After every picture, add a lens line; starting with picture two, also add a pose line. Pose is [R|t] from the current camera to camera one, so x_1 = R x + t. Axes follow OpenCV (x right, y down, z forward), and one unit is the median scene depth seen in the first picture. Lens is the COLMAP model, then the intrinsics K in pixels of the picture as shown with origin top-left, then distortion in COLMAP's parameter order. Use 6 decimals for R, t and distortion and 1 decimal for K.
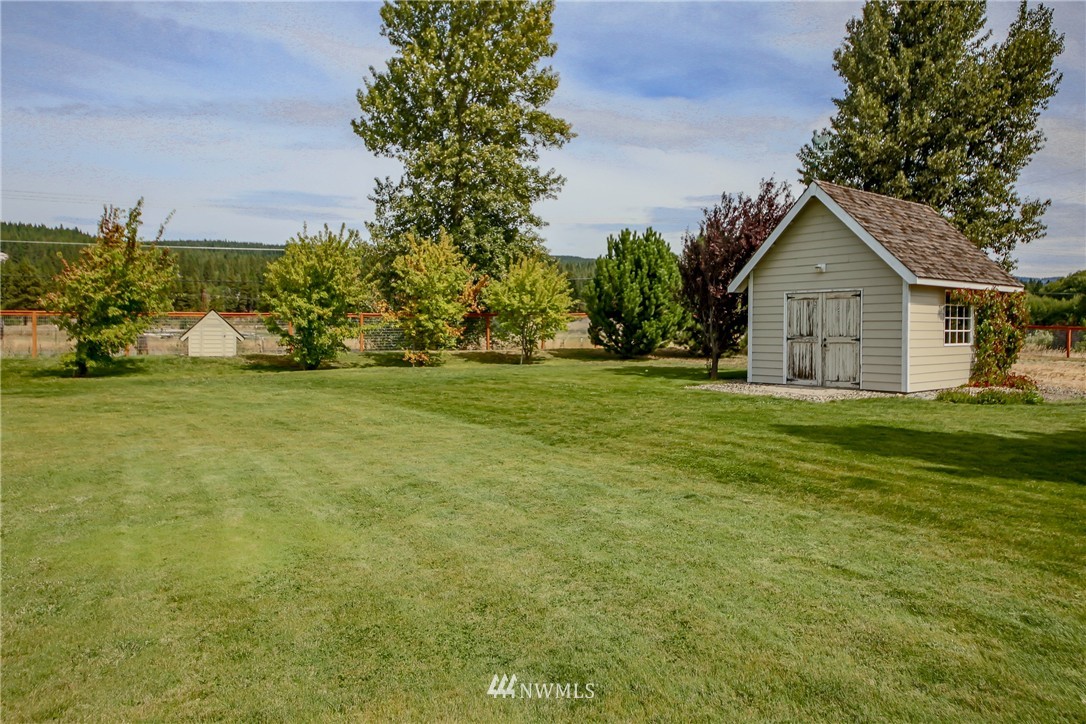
lens RADIAL K [[735.5, 0, 542.2], [0, 735.5, 356.0], [0, 0, 1]] dist [0.021702, -0.012576]
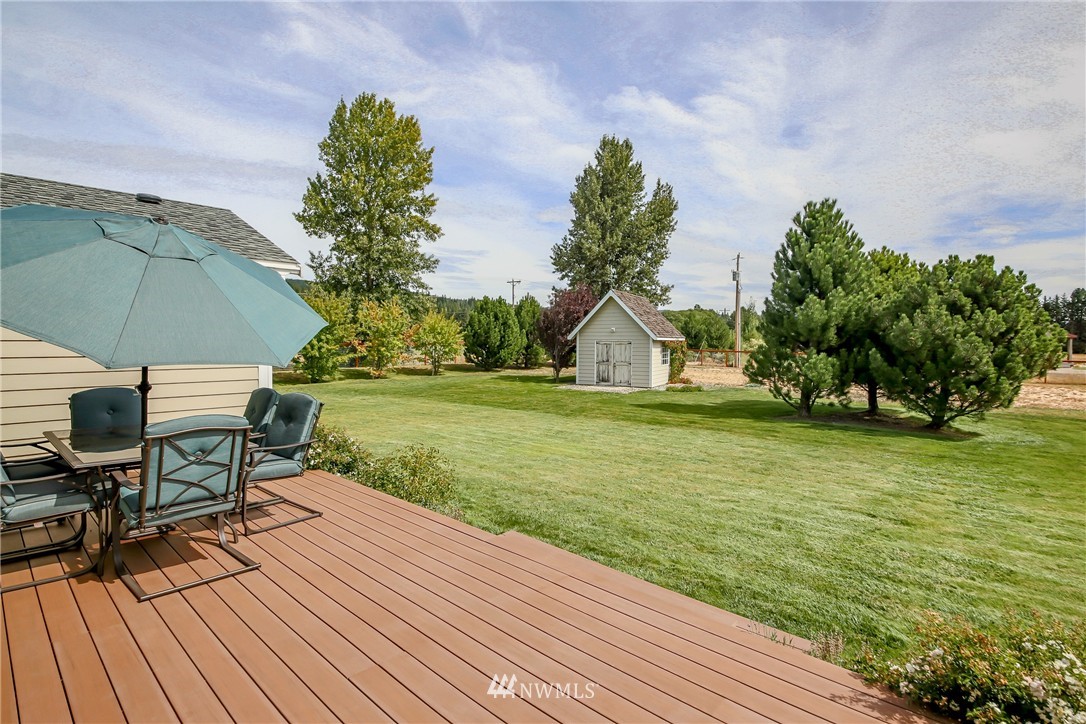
lens RADIAL K [[515.9, 0, 543.7], [0, 515.9, 364.3], [0, 0, 1]] dist [-0.002945, -0.000037]
pose [[0.919918, -0.010764, 0.391963, -0.213032], [0.007080, 0.999916, 0.010841, -0.020678], [-0.392047, -0.007198, 0.919917, -0.157910]]
